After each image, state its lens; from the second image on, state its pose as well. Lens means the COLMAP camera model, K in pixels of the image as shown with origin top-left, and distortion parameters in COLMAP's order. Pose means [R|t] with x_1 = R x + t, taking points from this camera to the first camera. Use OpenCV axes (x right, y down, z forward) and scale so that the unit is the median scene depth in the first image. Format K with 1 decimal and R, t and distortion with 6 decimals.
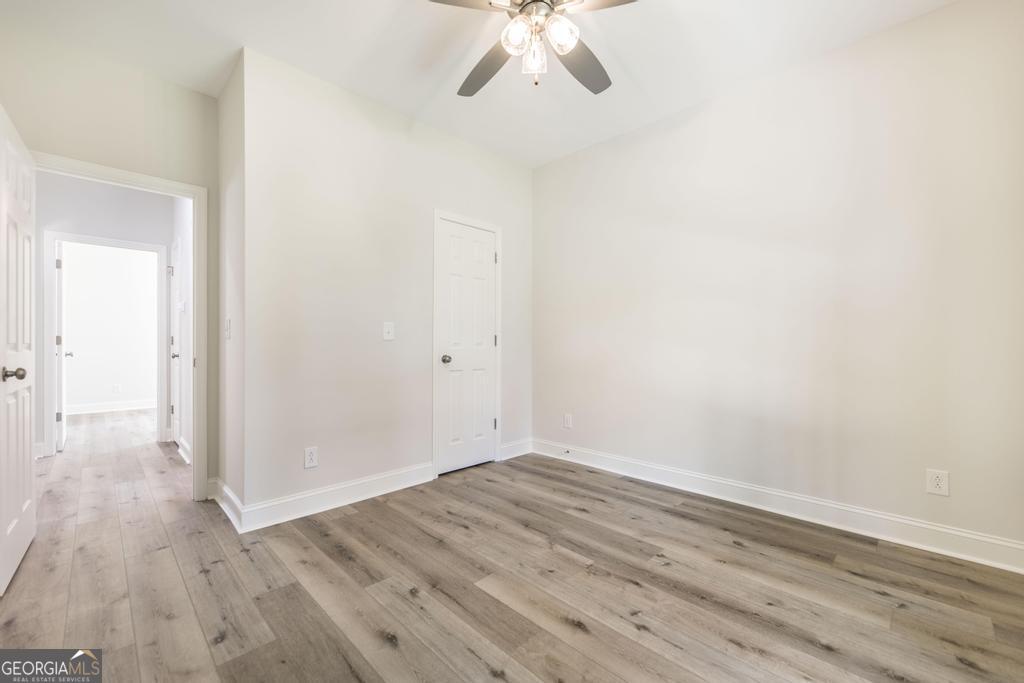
lens RADIAL K [[421.2, 0, 509.4], [0, 421.2, 341.2], [0, 0, 1]] dist [0.001740, -0.000061]
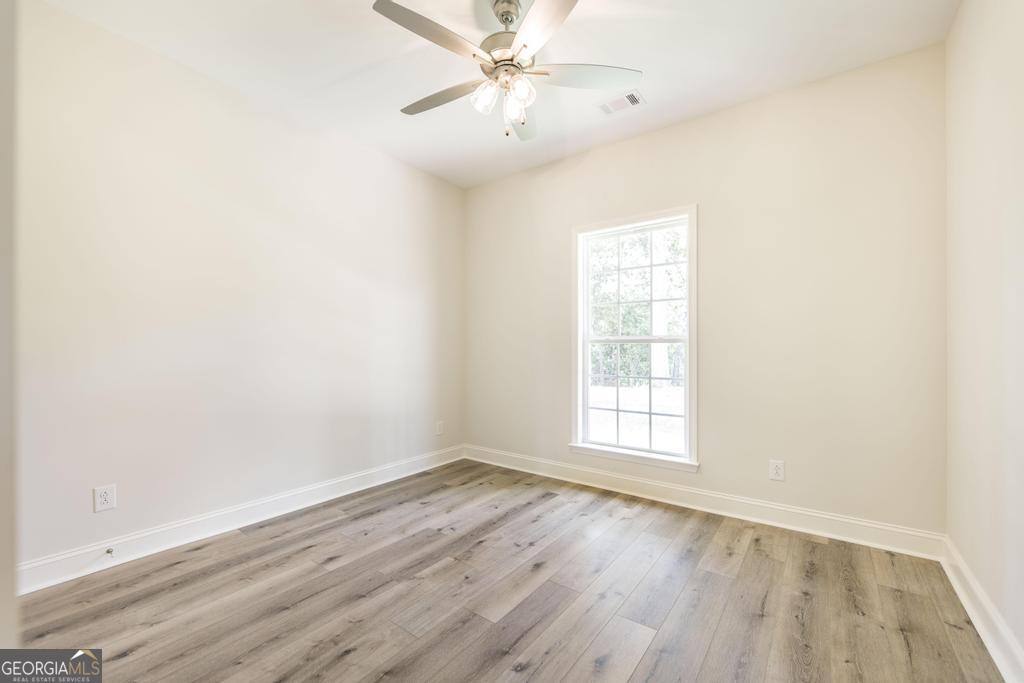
lens RADIAL K [[421.2, 0, 505.7], [0, 421.2, 335.5], [0, 0, 1]] dist [0.001740, -0.000061]
pose [[-0.147316, 0.028460, 0.988680, -0.825321], [-0.006137, 0.999540, -0.029687, -0.022750], [-0.989071, -0.010441, -0.147073, 0.905174]]
